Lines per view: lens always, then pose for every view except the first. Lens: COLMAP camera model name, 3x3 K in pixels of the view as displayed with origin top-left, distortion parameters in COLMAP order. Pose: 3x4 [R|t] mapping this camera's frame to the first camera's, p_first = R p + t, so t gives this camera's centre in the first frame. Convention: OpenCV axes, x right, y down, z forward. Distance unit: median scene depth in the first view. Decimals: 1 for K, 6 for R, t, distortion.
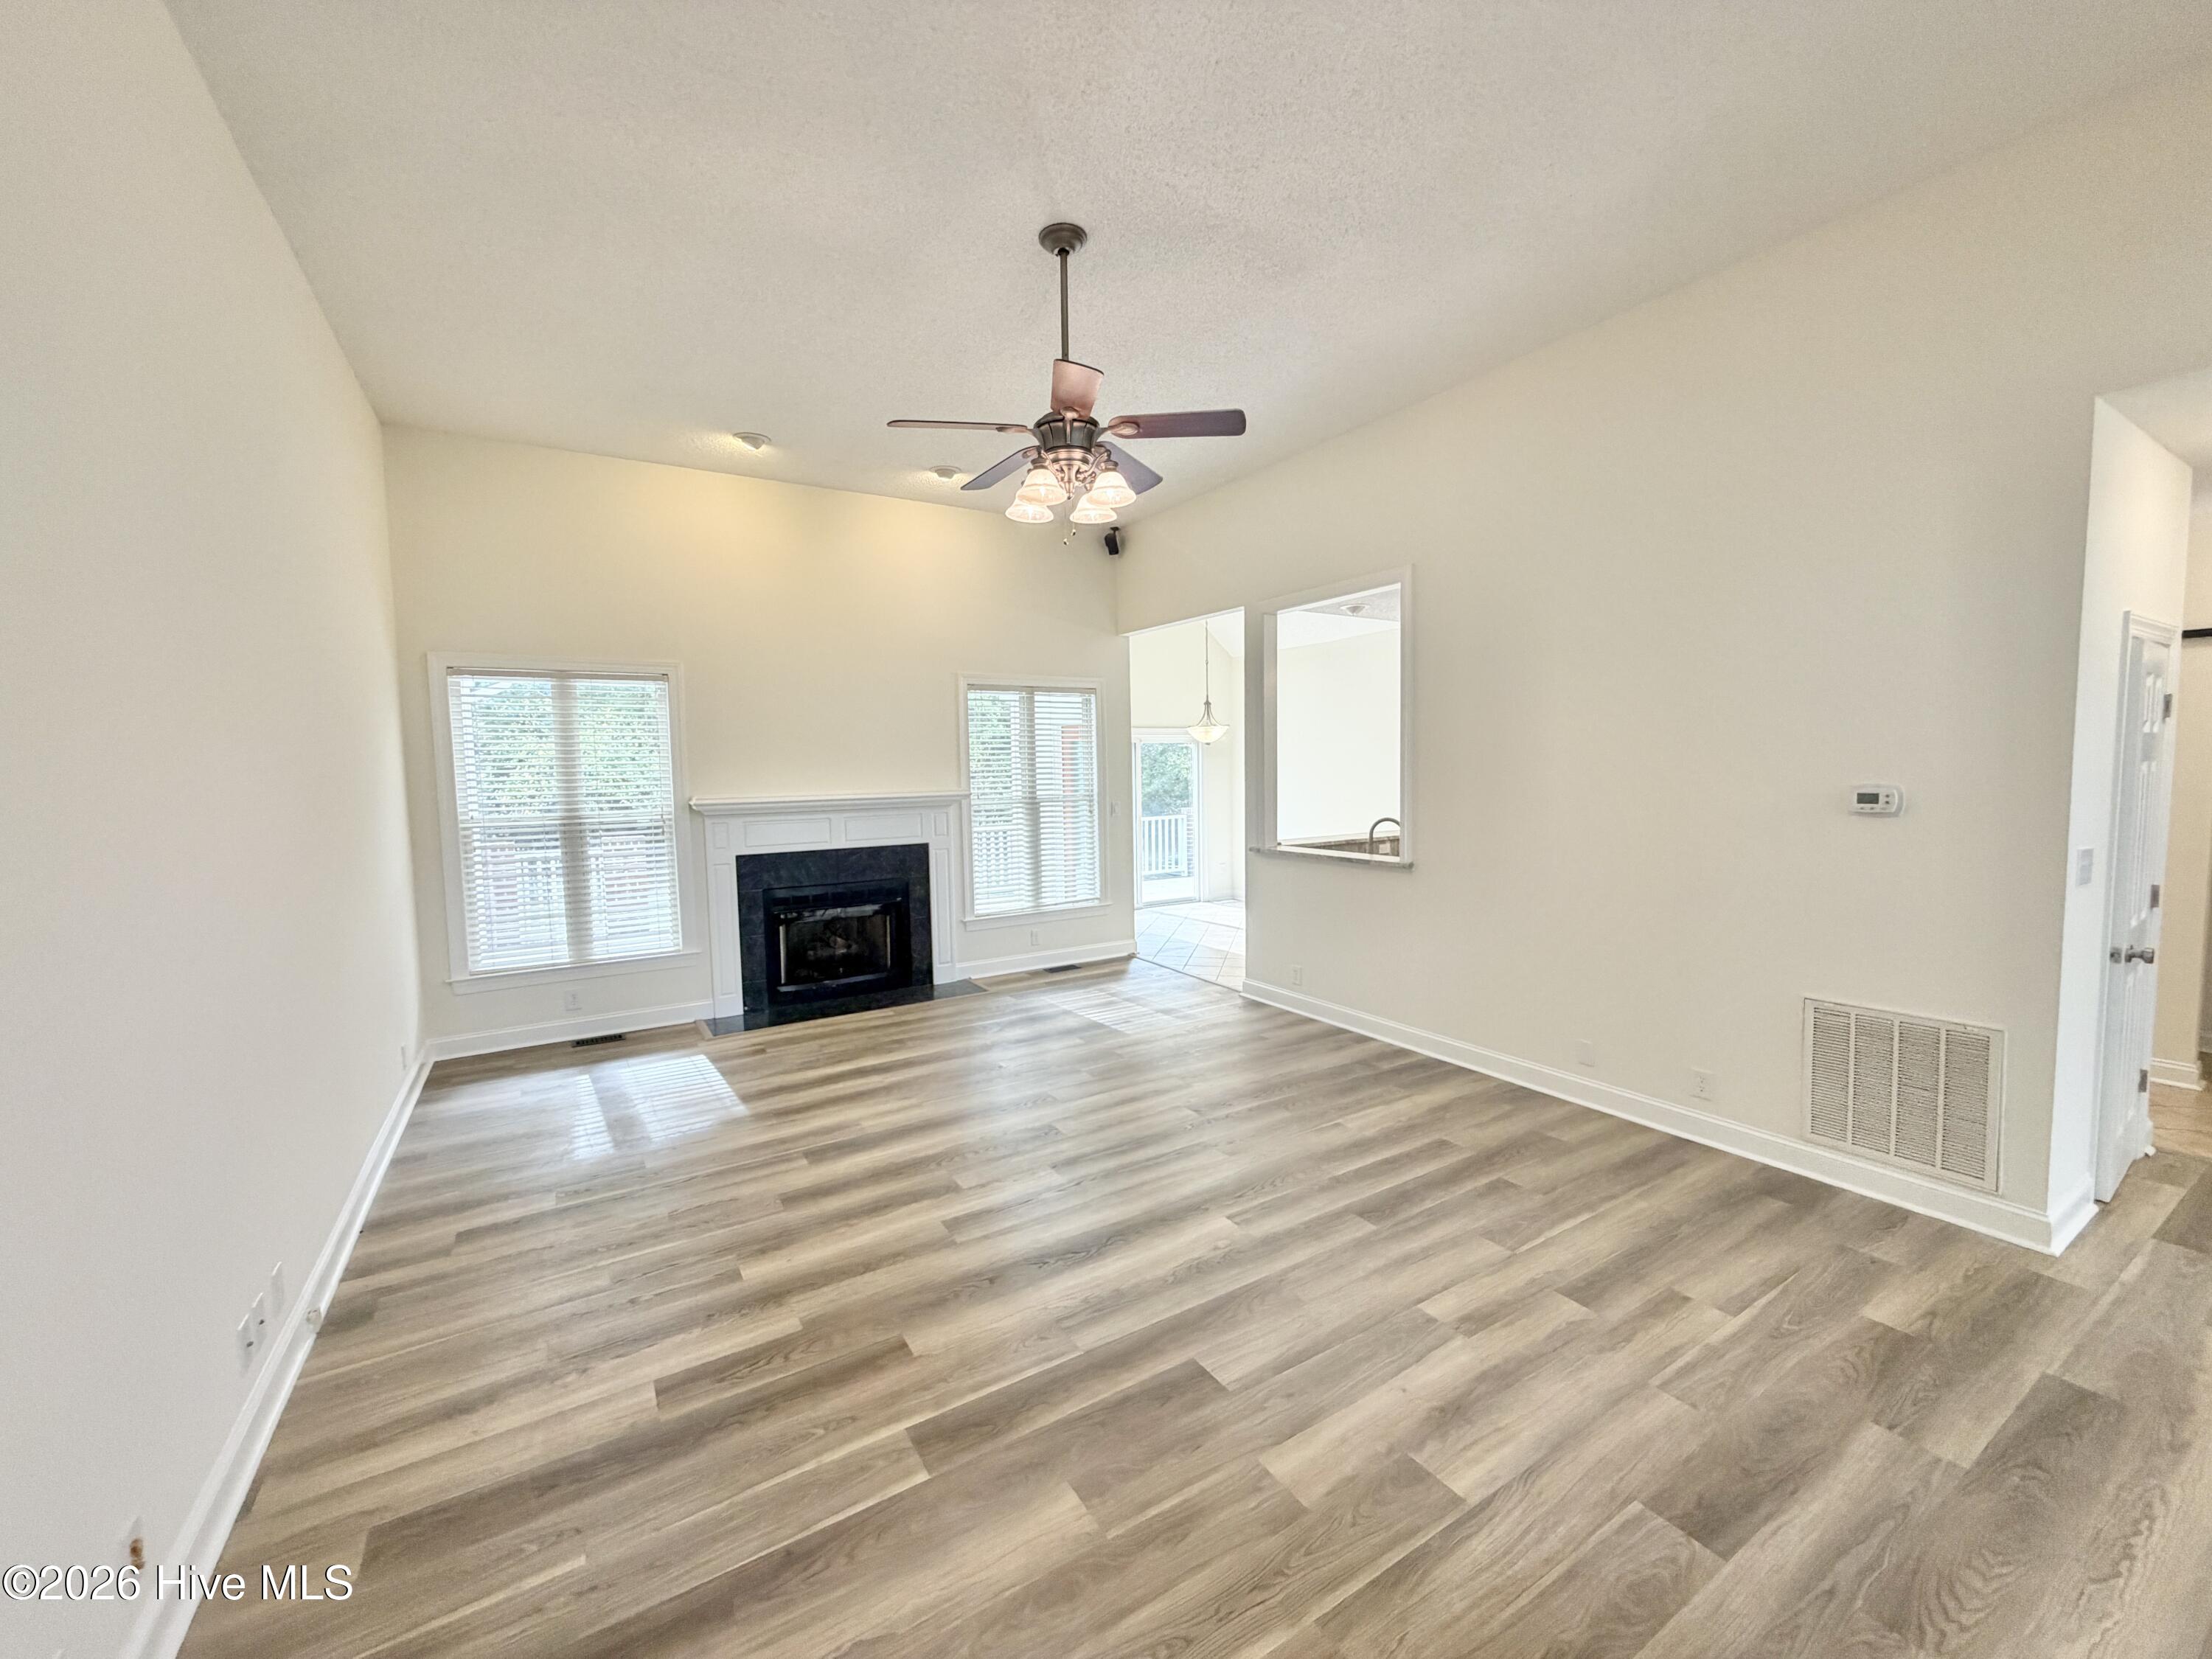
lens RADIAL K [[880.7, 0, 1099.8], [0, 880.7, 831.6], [0, 0, 1]] dist [0.000522, -0.000127]
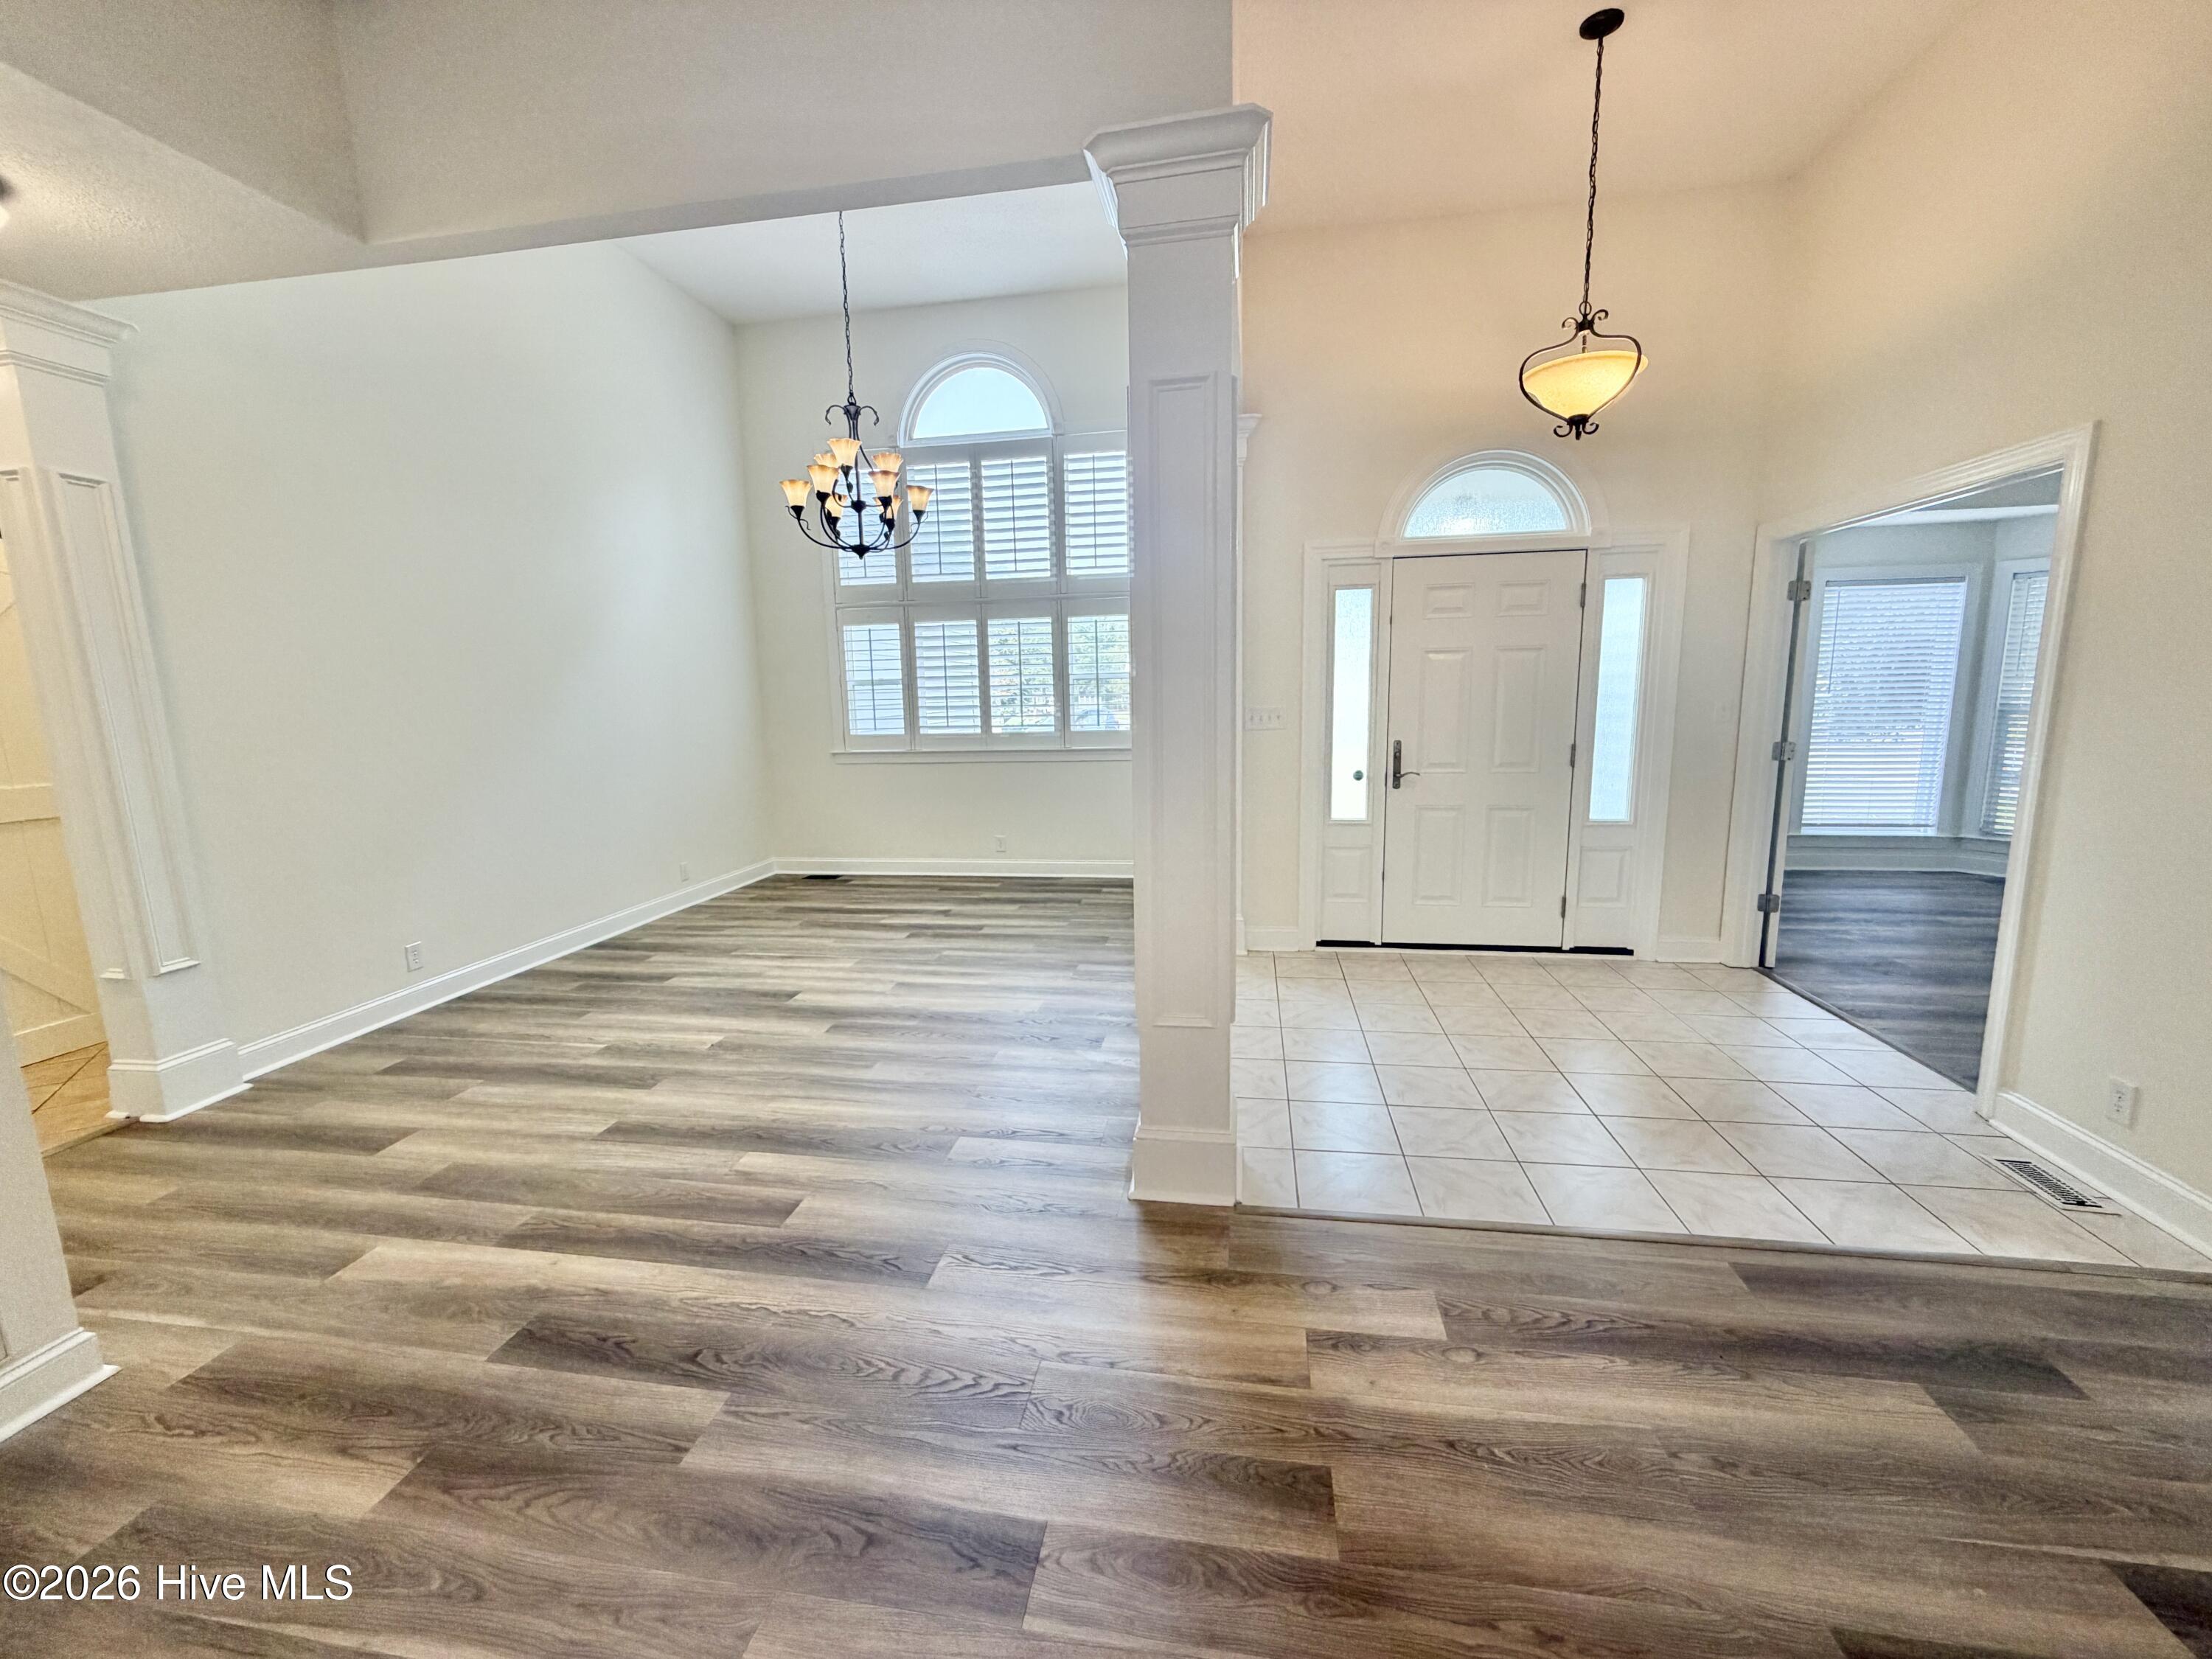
lens RADIAL K [[880.7, 0, 1099.8], [0, 880.7, 831.6], [0, 0, 1]] dist [0.000522, -0.000127]
pose [[-0.754428, -0.061978, 0.653450, 0.136628], [0.087112, 0.977272, 0.193266, 0.018593], [-0.650577, 0.202729, -0.731882, 1.222080]]
